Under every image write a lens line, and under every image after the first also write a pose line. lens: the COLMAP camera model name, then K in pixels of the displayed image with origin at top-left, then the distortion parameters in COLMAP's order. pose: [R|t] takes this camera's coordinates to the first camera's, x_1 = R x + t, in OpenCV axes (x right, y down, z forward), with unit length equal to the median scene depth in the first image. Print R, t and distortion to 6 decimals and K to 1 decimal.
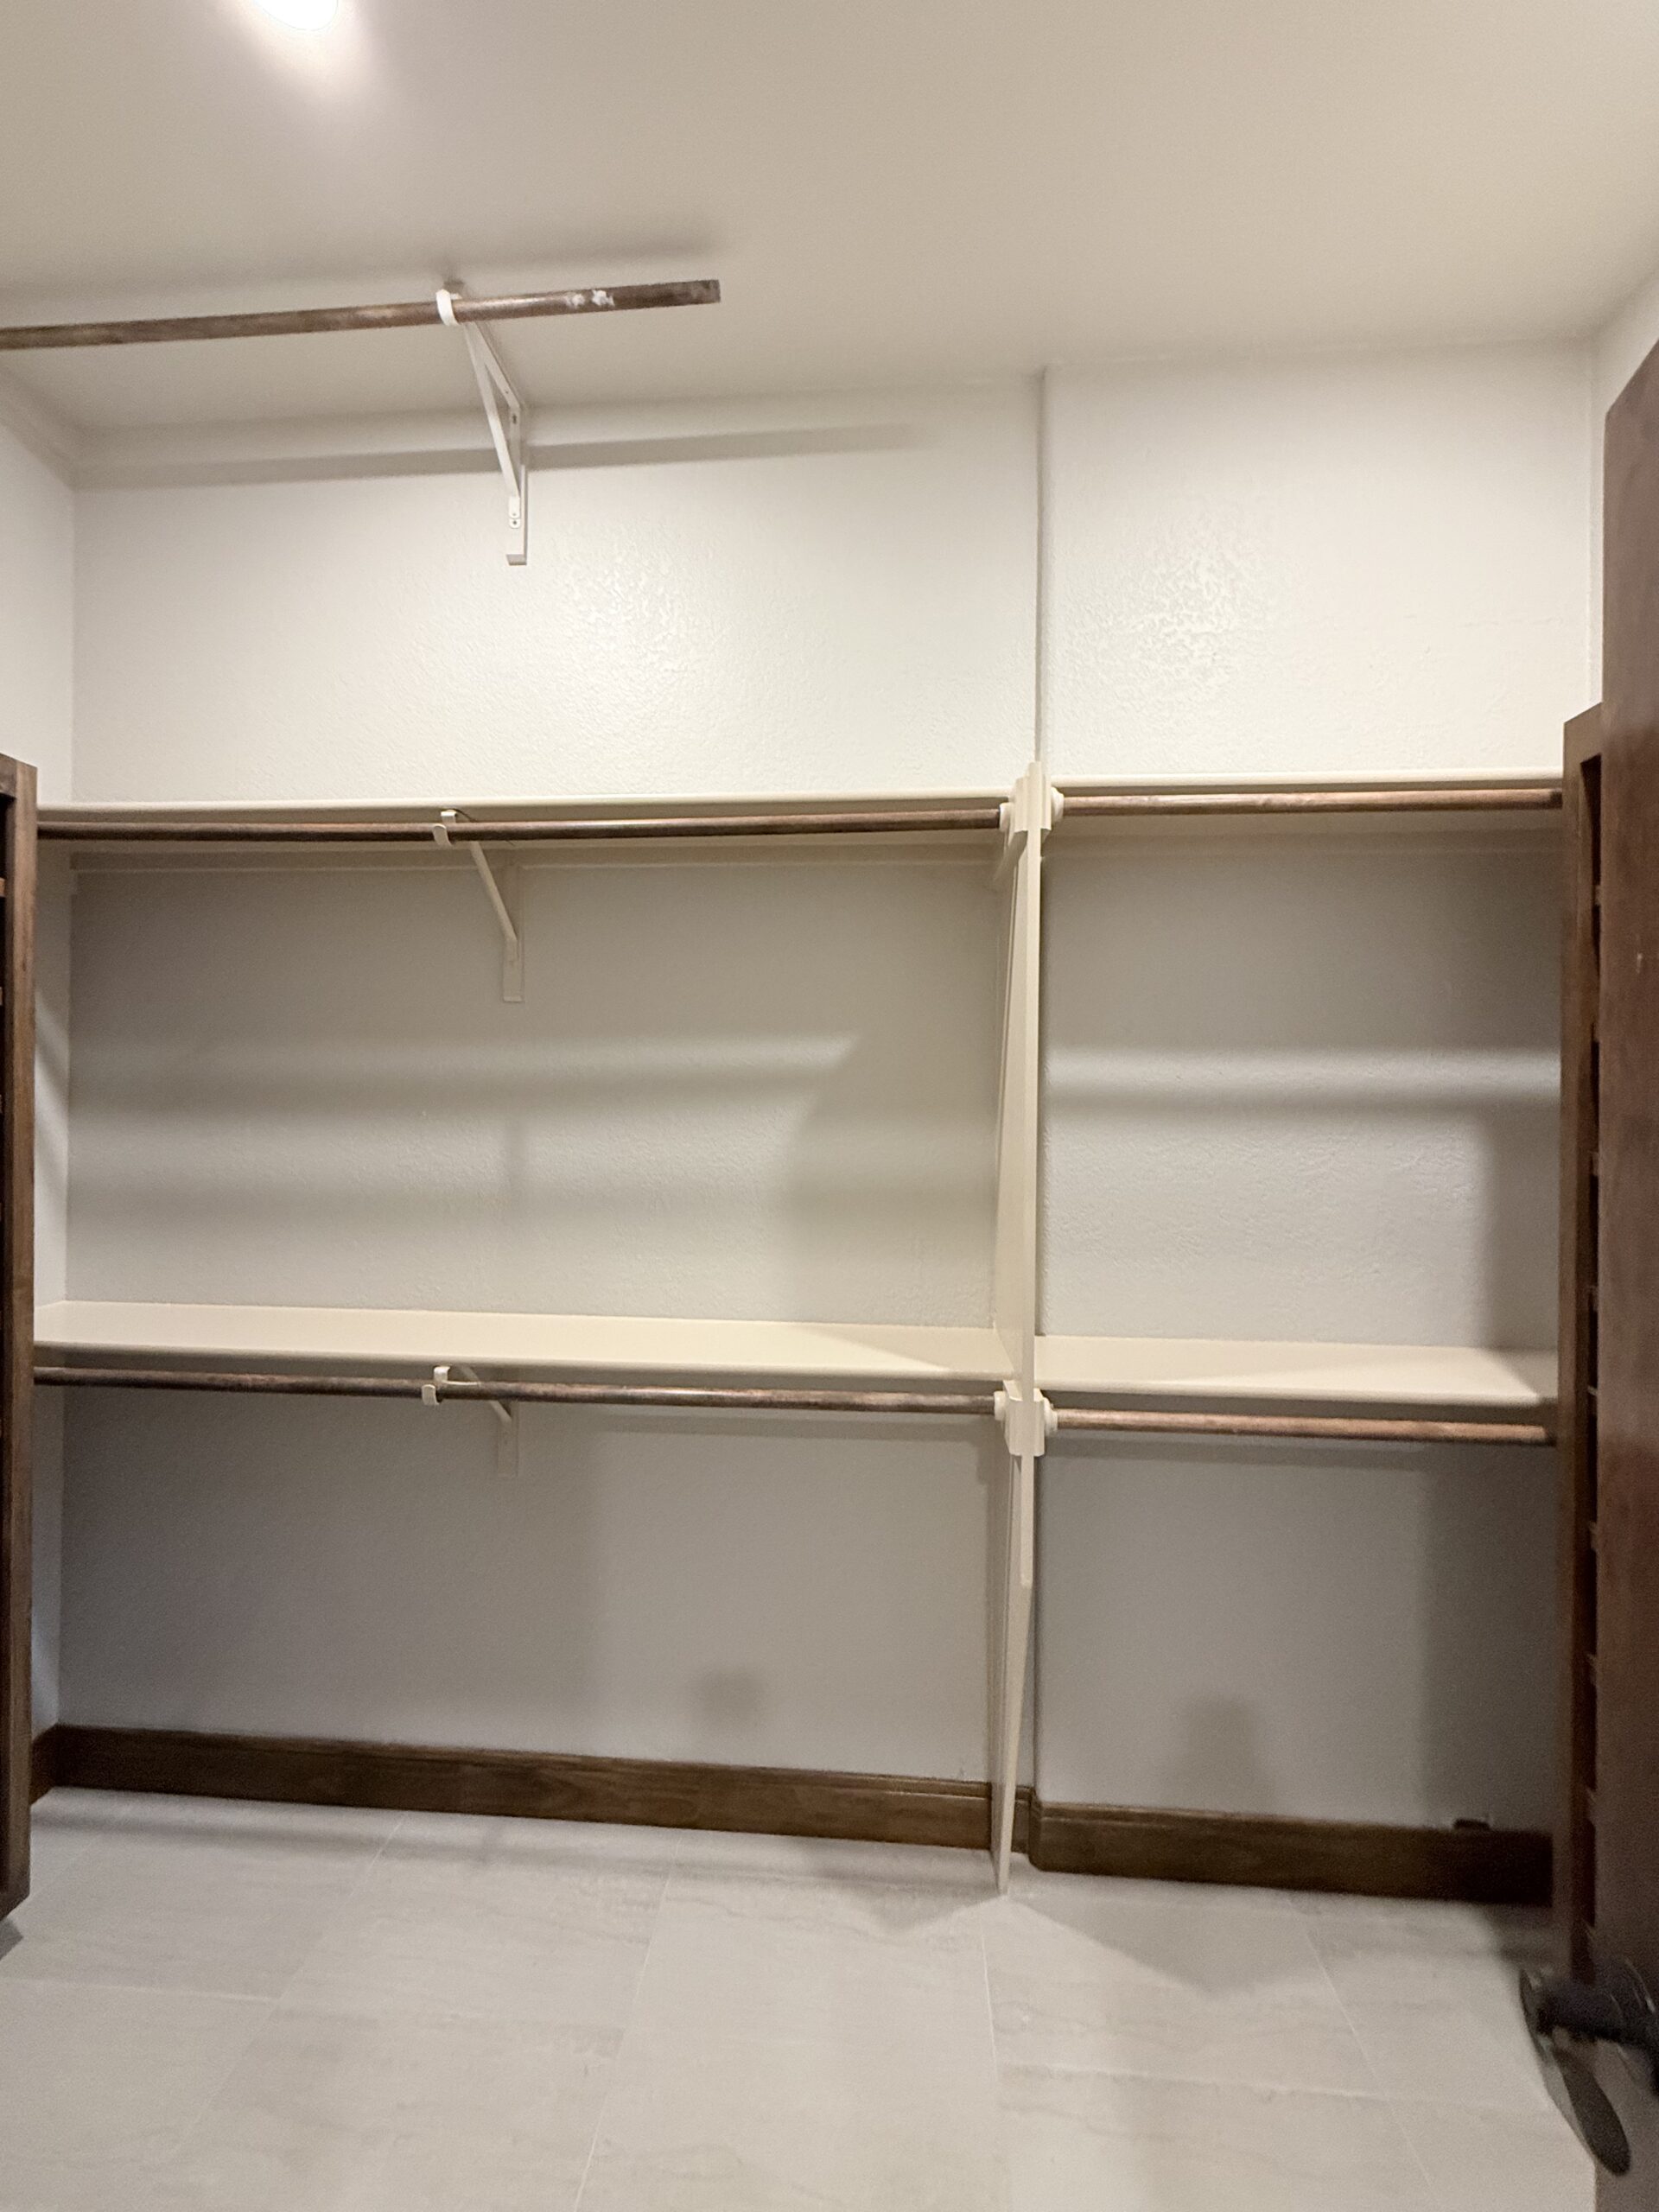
lens RADIAL K [[884.7, 0, 829.3], [0, 884.7, 1102.2], [0, 0, 1]] dist [0.000151, 0.000098]
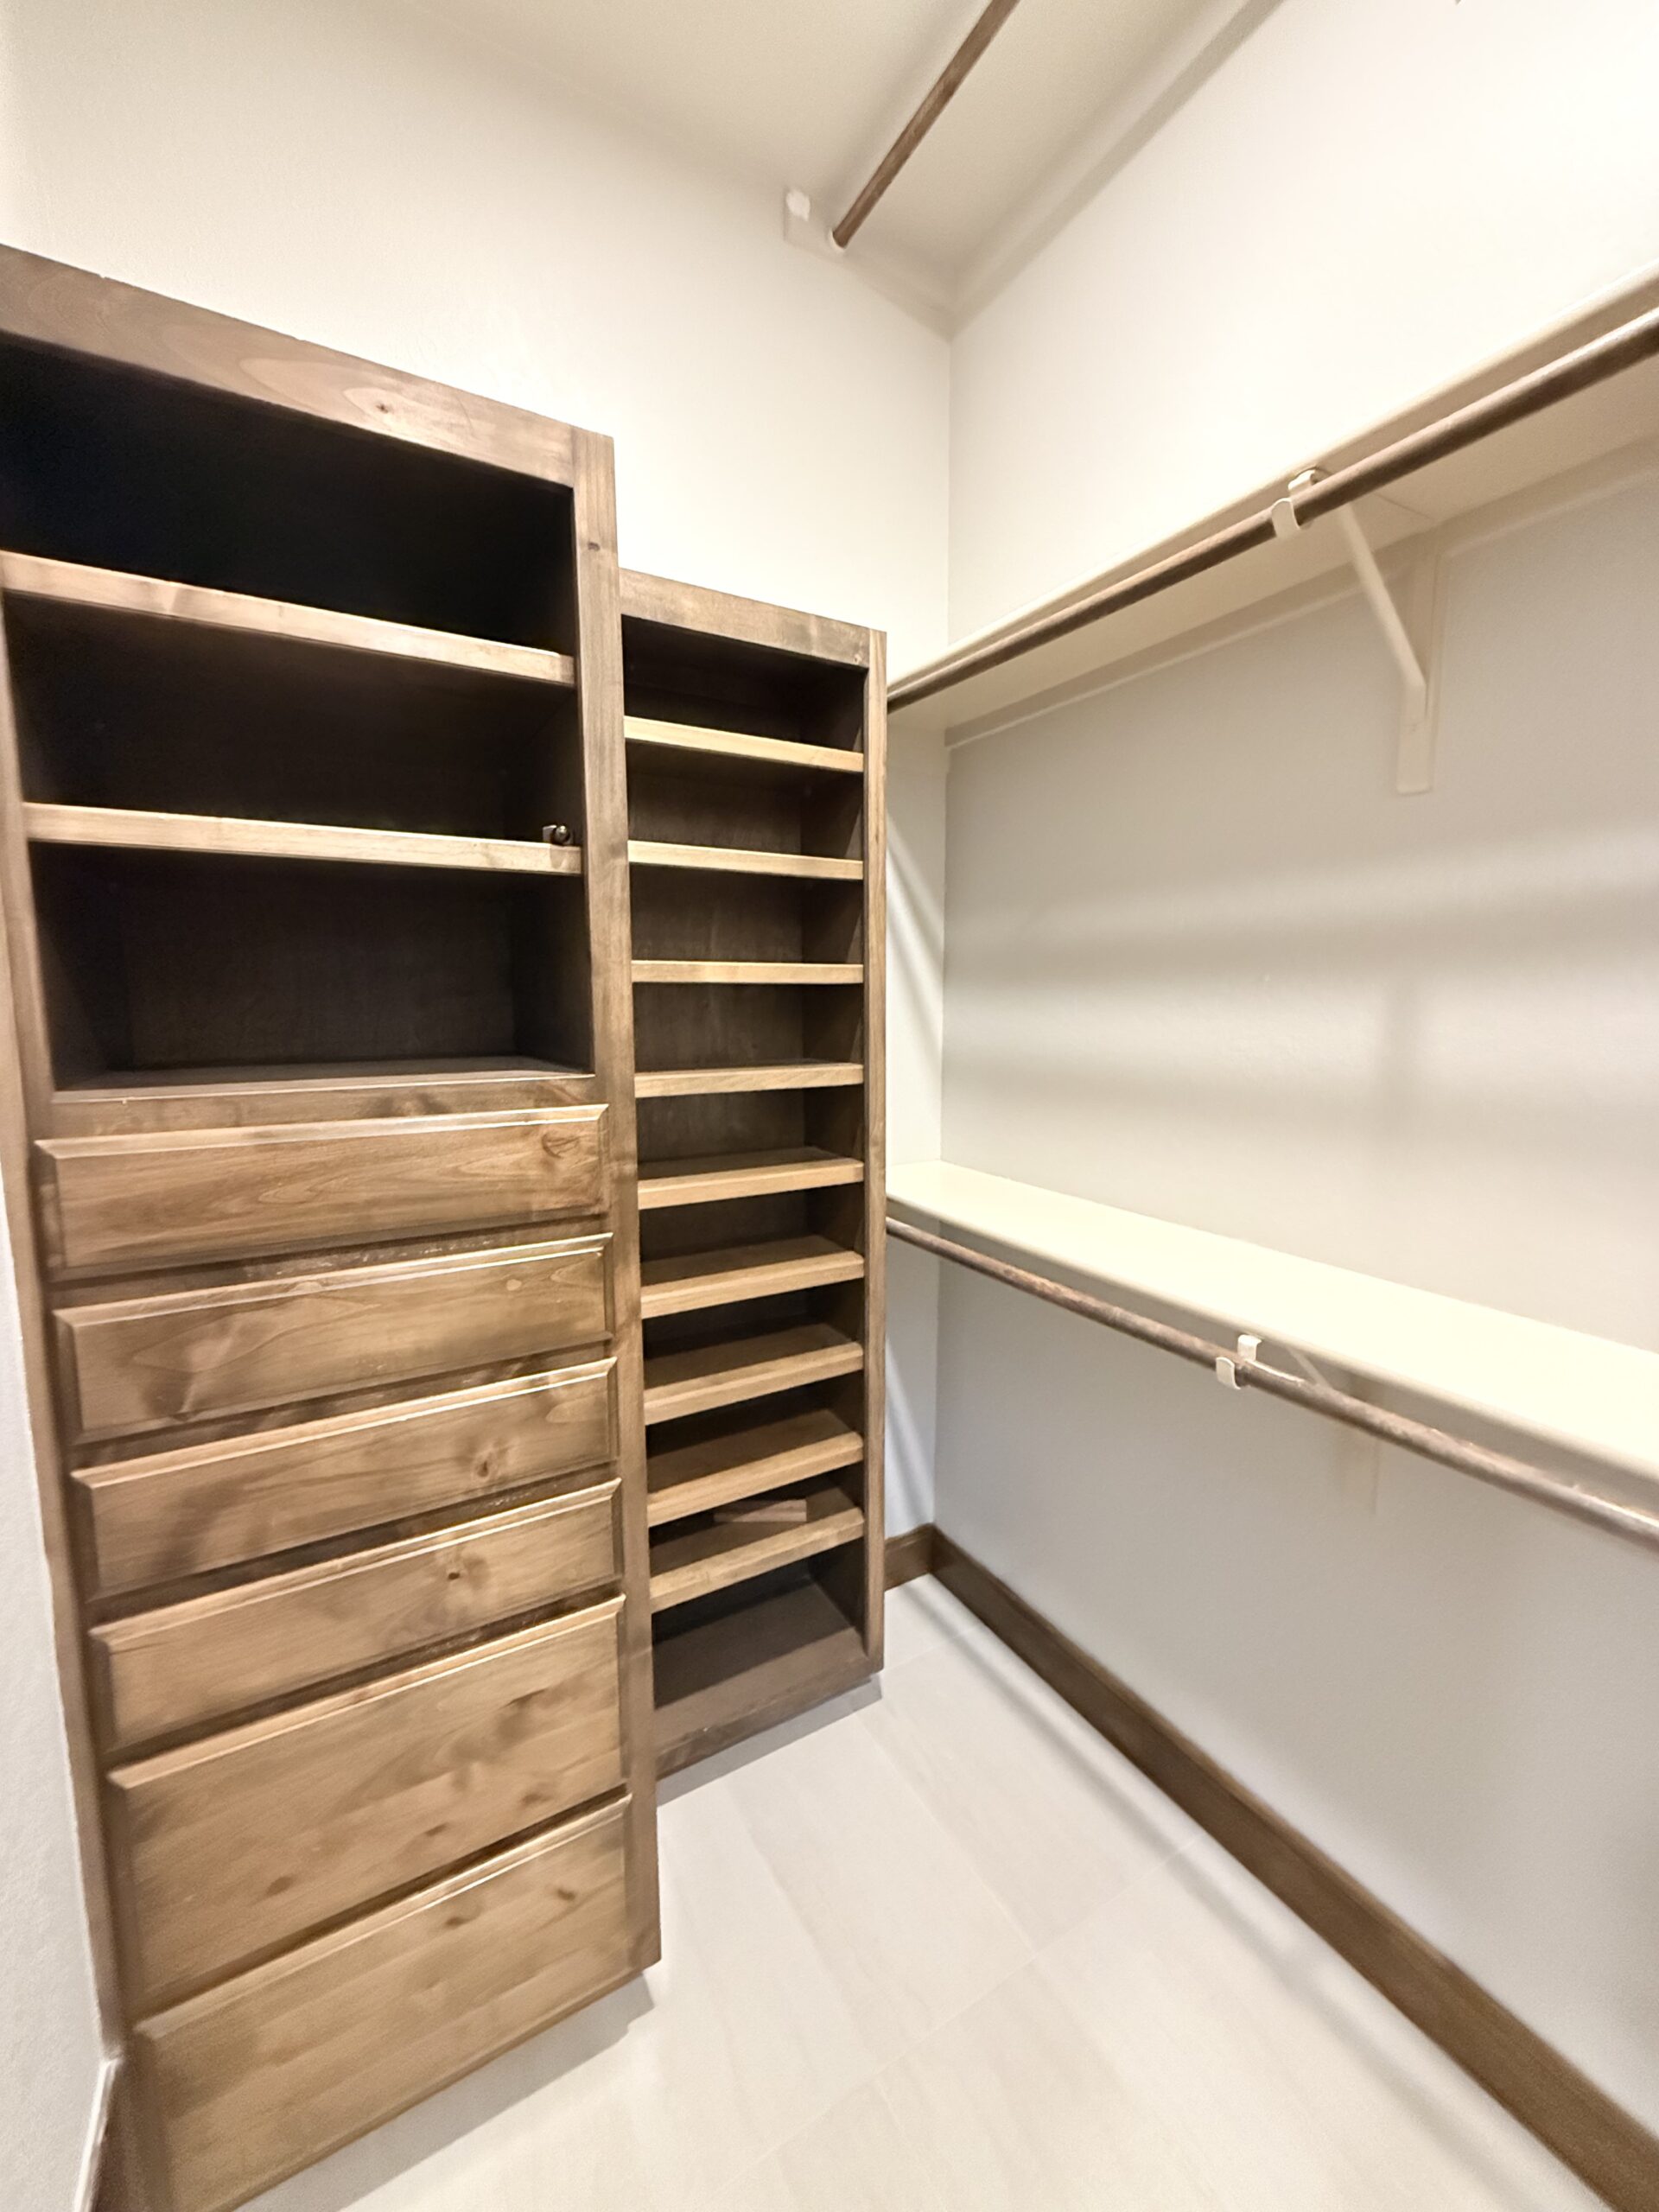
lens RADIAL K [[880.3, 0, 825.8], [0, 880.3, 1101.1], [0, 0, 1]] dist [0.000013, -0.000058]
pose [[0.559646, 0.088296, -0.824015, -0.070529], [0.009379, 0.993570, 0.112834, 0.033847], [0.828679, -0.070875, 0.555219, 0.353845]]
